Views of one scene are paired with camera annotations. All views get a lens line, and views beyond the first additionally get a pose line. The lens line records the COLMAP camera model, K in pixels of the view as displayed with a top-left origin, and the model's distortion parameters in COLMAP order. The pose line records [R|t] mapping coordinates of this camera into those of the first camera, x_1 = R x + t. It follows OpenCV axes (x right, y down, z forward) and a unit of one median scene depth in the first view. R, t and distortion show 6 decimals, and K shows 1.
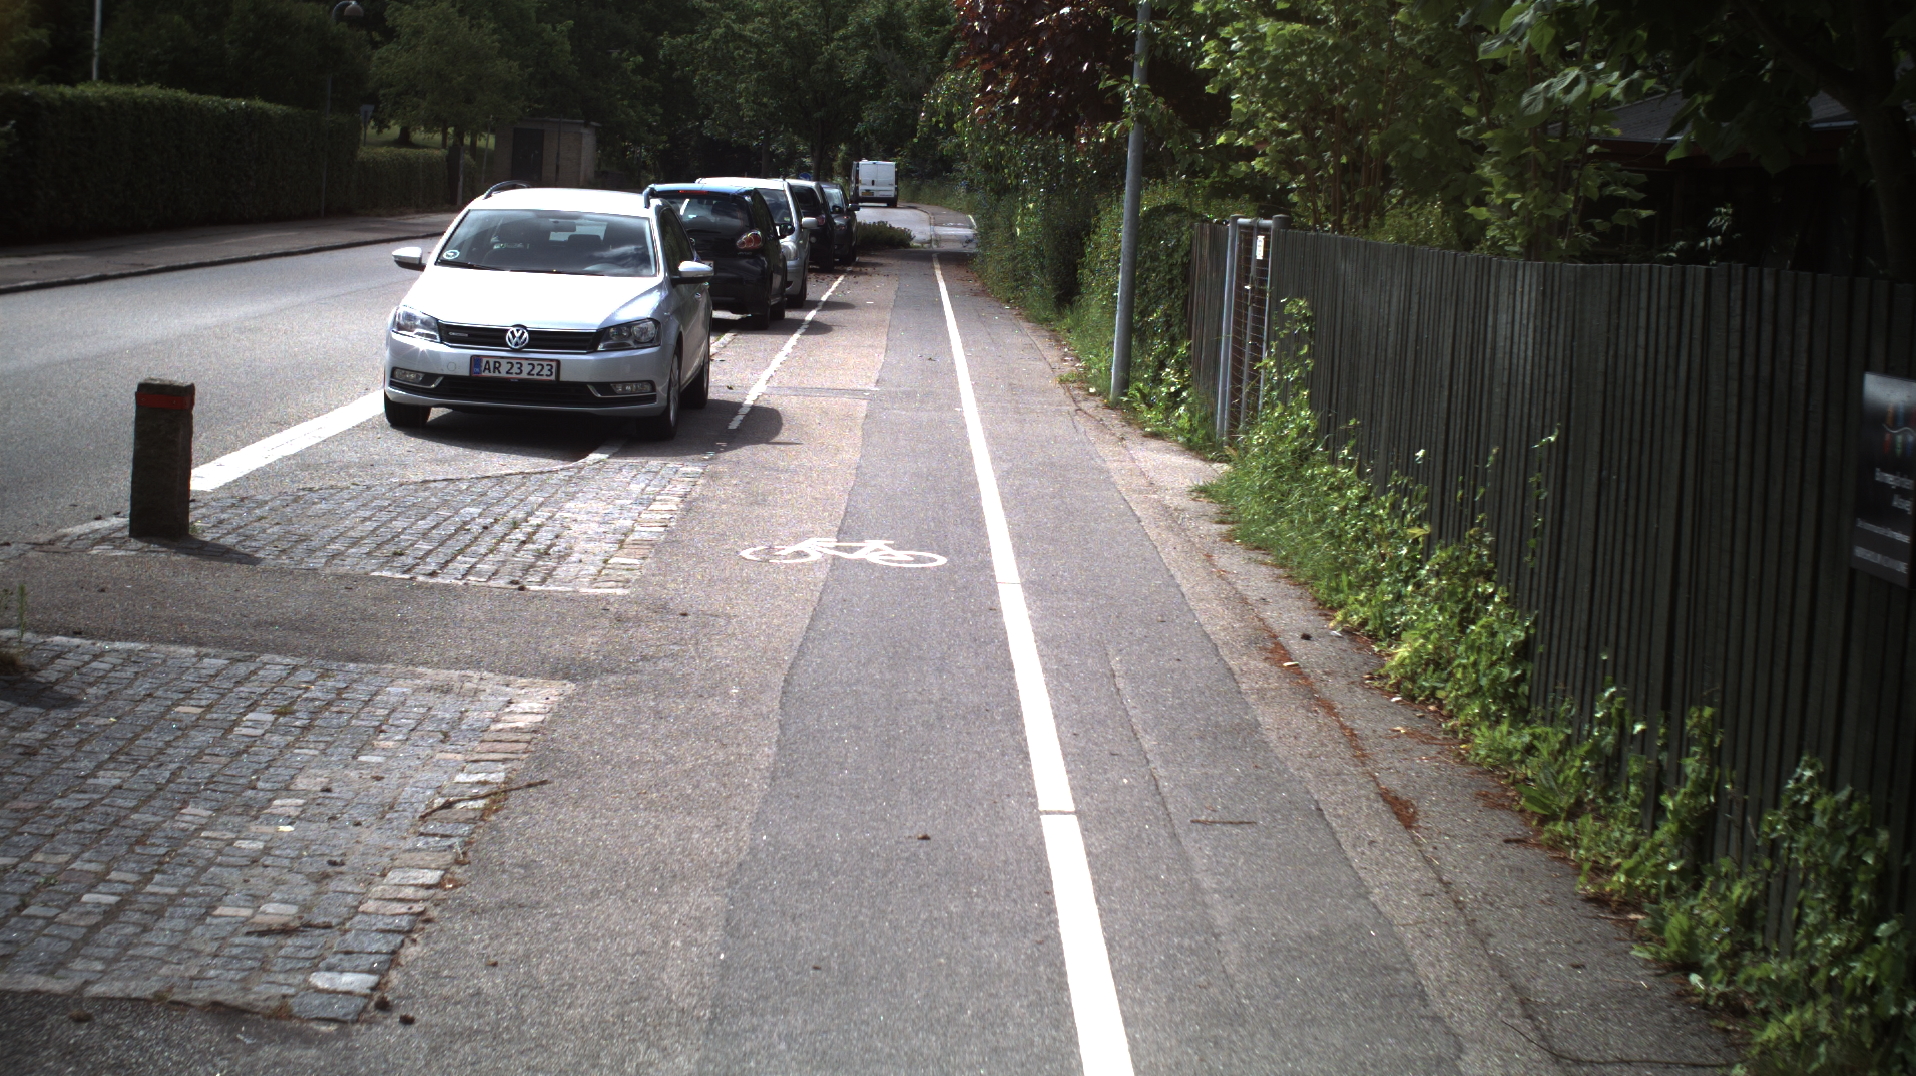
lens RADIAL K [[3393.2, 0, 958.0], [0, 3393.2, 538.0], [0, 0, 1]] dist [-0.297268, 0.383594]
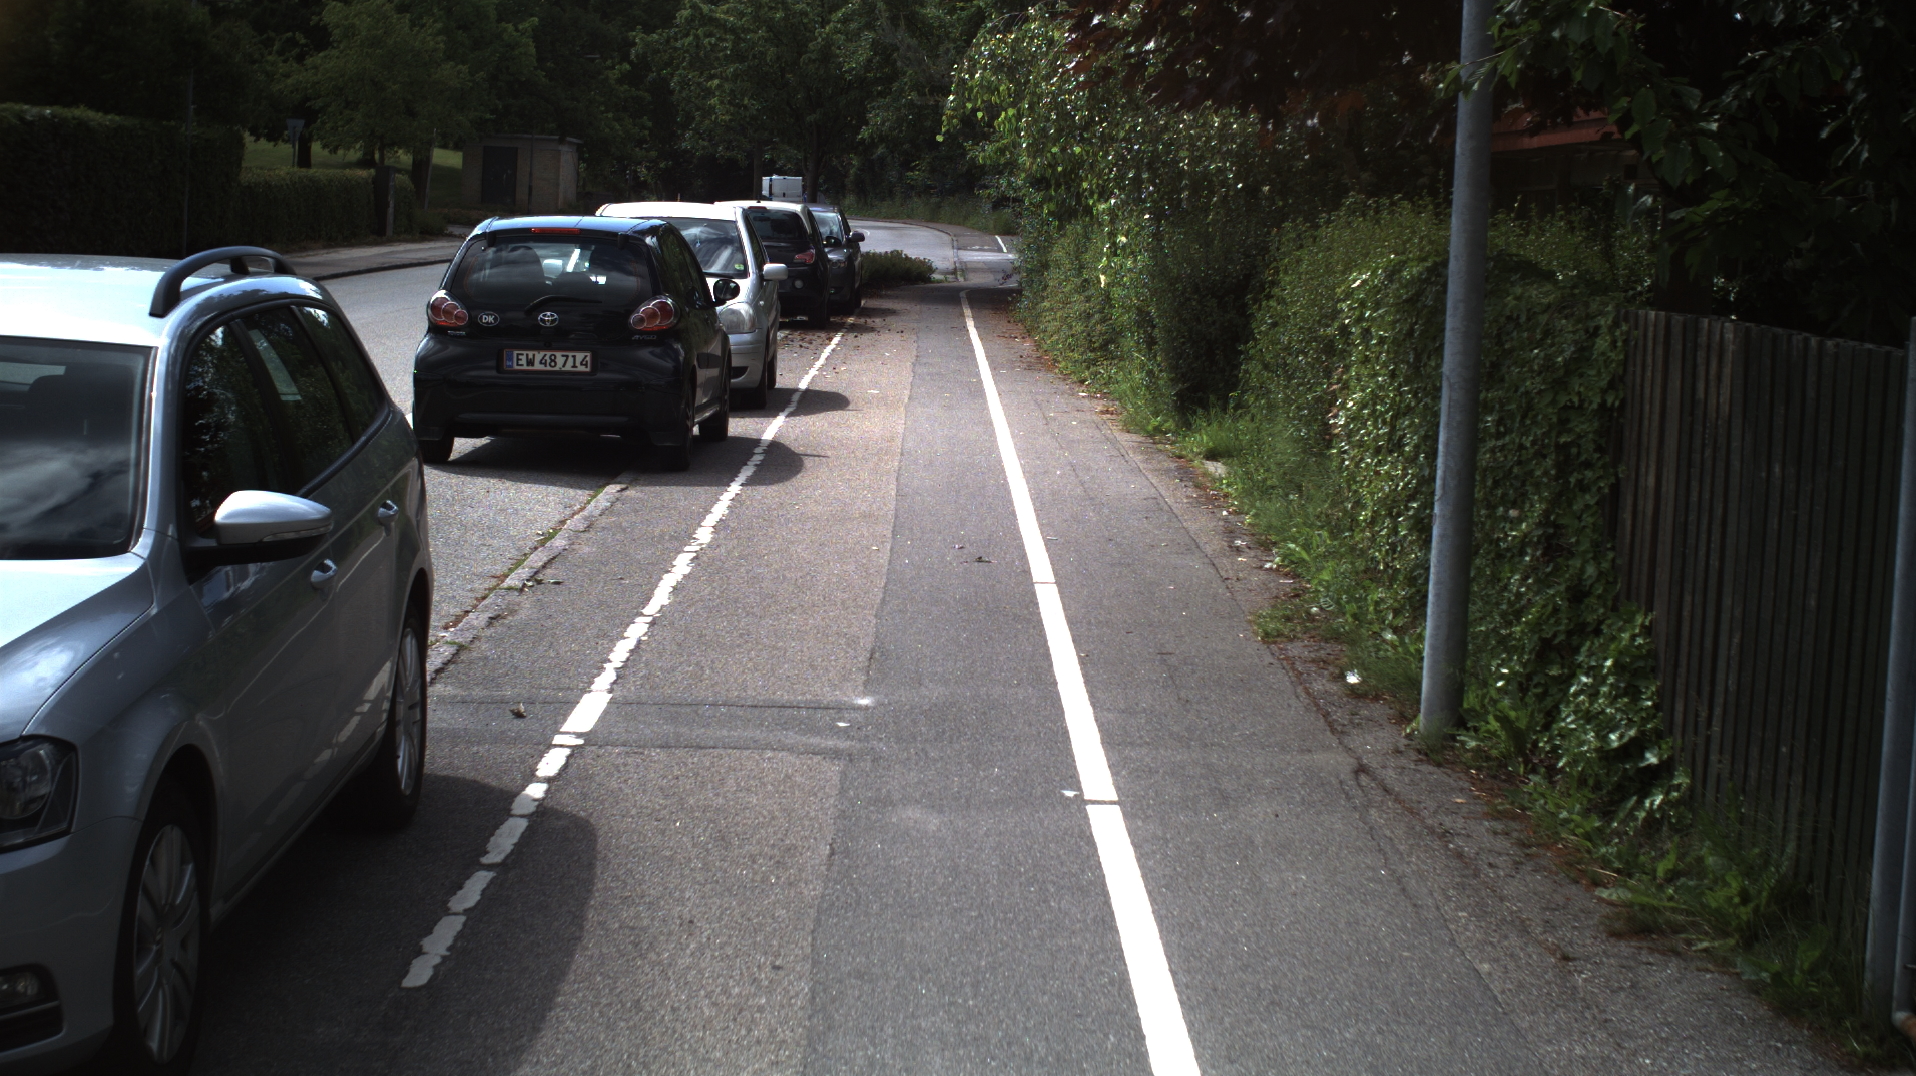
lens RADIAL K [[3393.2, 0, 958.0], [0, 3393.2, 538.0], [0, 0, 1]] dist [-0.297268, 0.383594]
pose [[0.999884, -0.013698, -0.006656, -0.009356], [0.013668, 0.999896, -0.004506, -0.062257], [0.006717, 0.004414, 0.999968, 0.569509]]
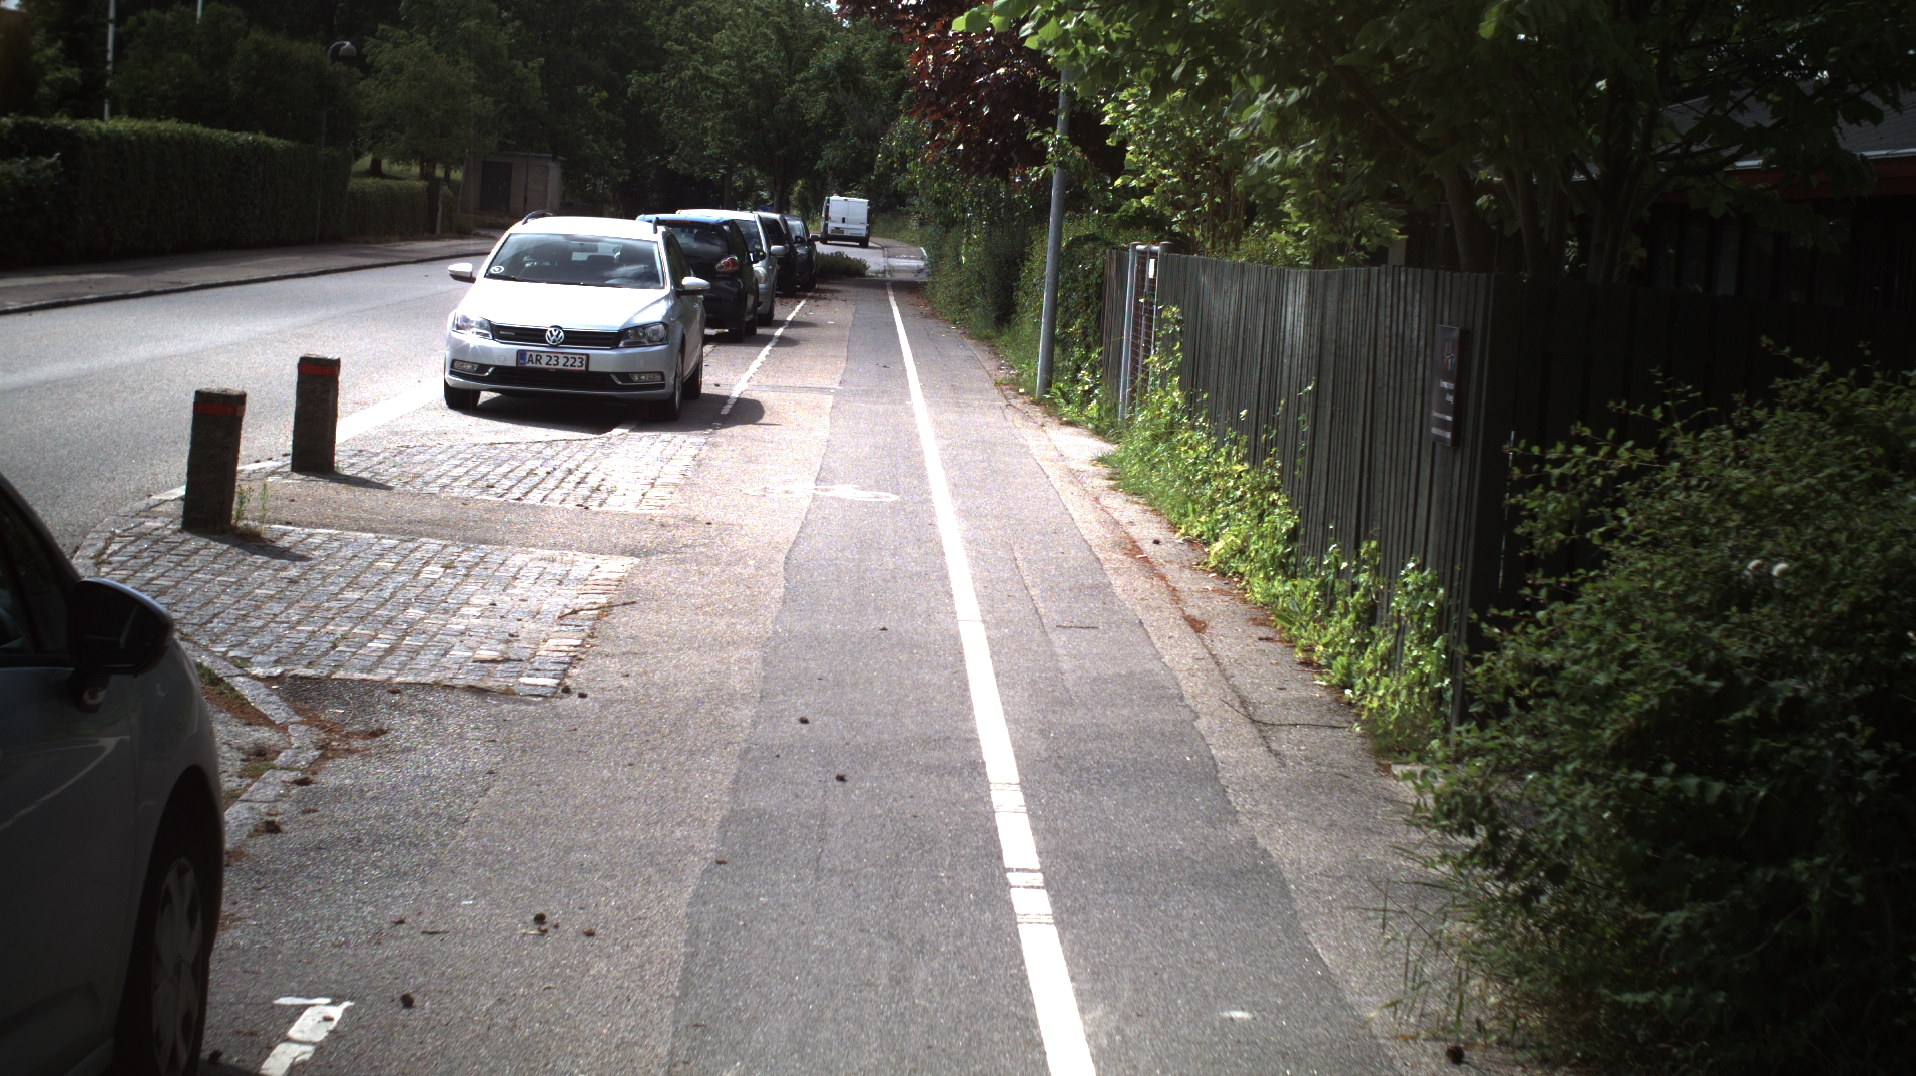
lens RADIAL K [[3393.2, 0, 958.0], [0, 3393.2, 538.0], [0, 0, 1]] dist [-0.297268, 0.383594]
pose [[0.999872, 0.006757, 0.014481, 0.000510], [-0.006610, 0.999926, -0.010182, 0.020709], [-0.014549, 0.010085, 0.999843, -0.190940]]
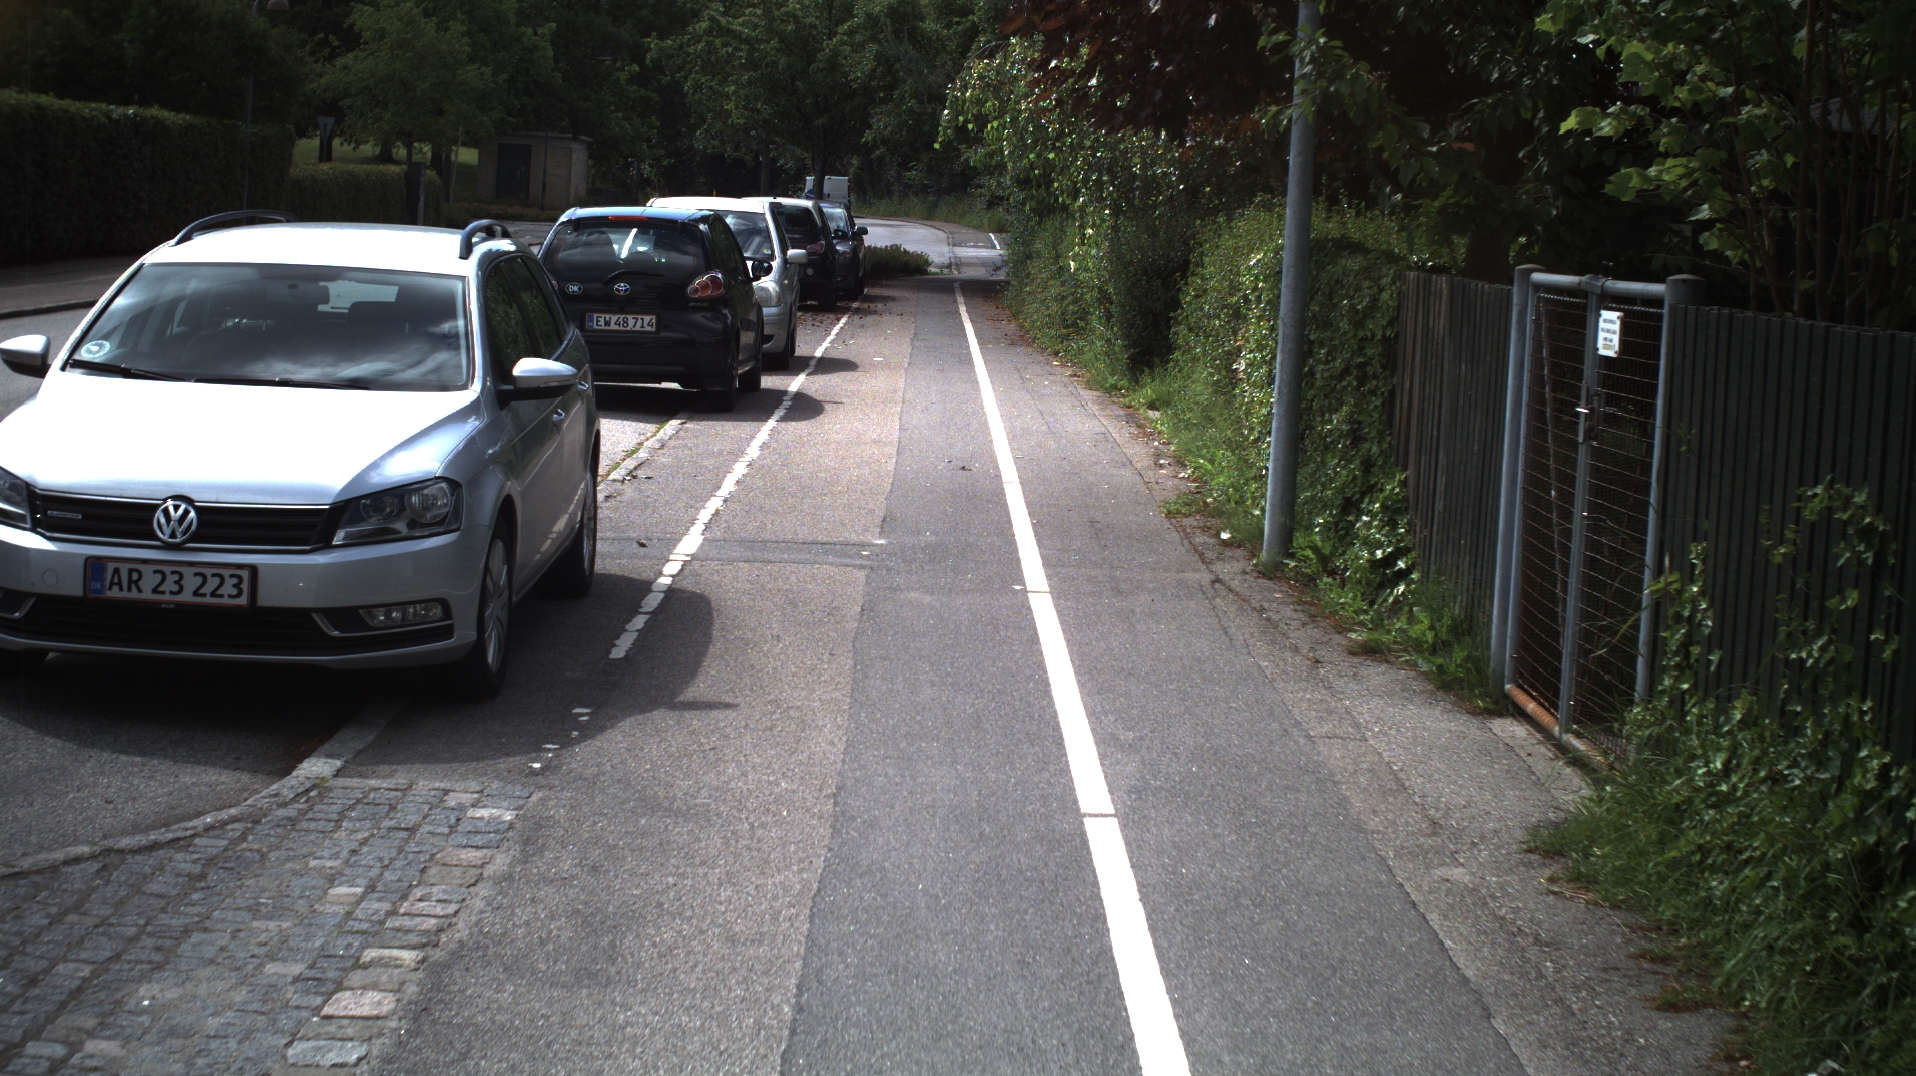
lens RADIAL K [[3393.2, 0, 958.0], [0, 3393.2, 538.0], [0, 0, 1]] dist [-0.297268, 0.383594]
pose [[0.999972, -0.005693, -0.004929, -0.007054], [0.005672, 0.999974, -0.004359, -0.041566], [0.004954, 0.004331, 0.999978, 0.379467]]
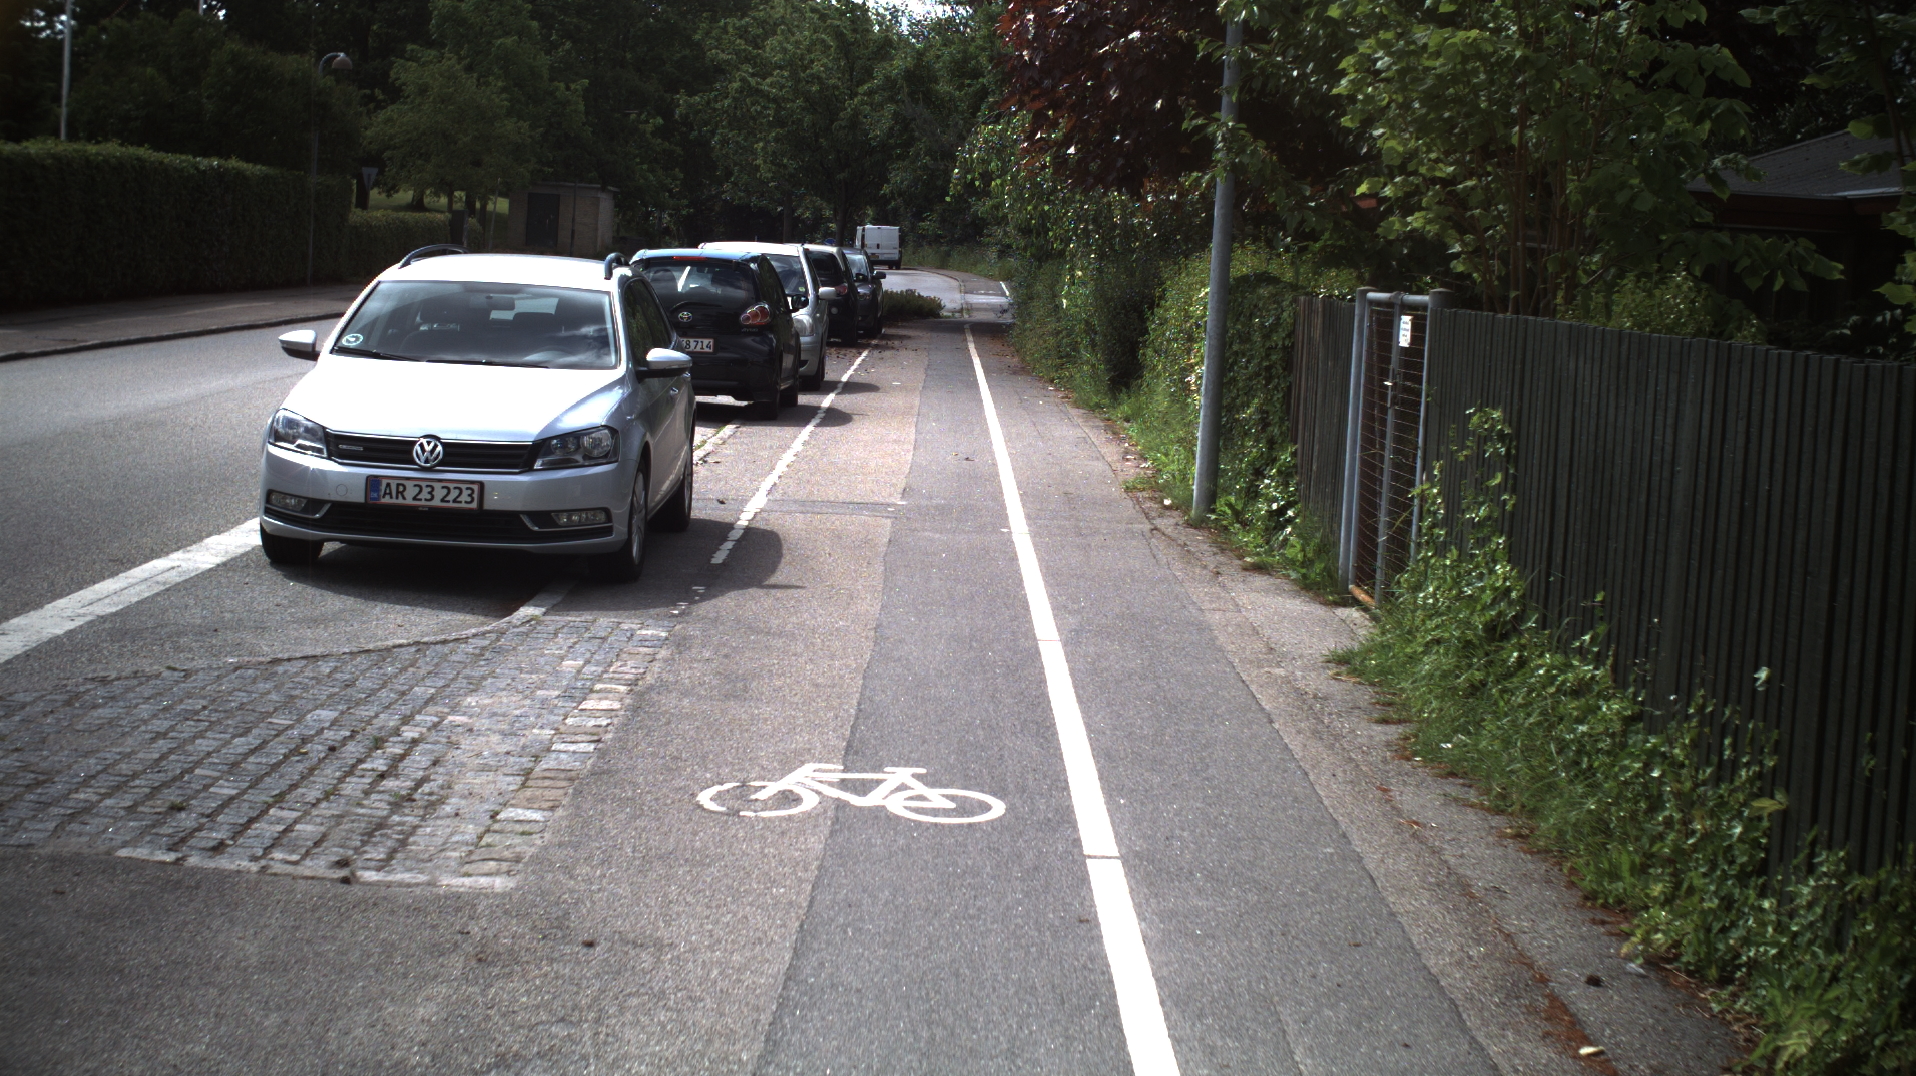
lens RADIAL K [[3393.2, 0, 958.0], [0, 3393.2, 538.0], [0, 0, 1]] dist [-0.297268, 0.383594]
pose [[0.999964, -0.000848, -0.008426, -0.004053], [0.000684, 0.999811, -0.019428, -0.019480], [0.008441, 0.019421, 0.999776, 0.189162]]
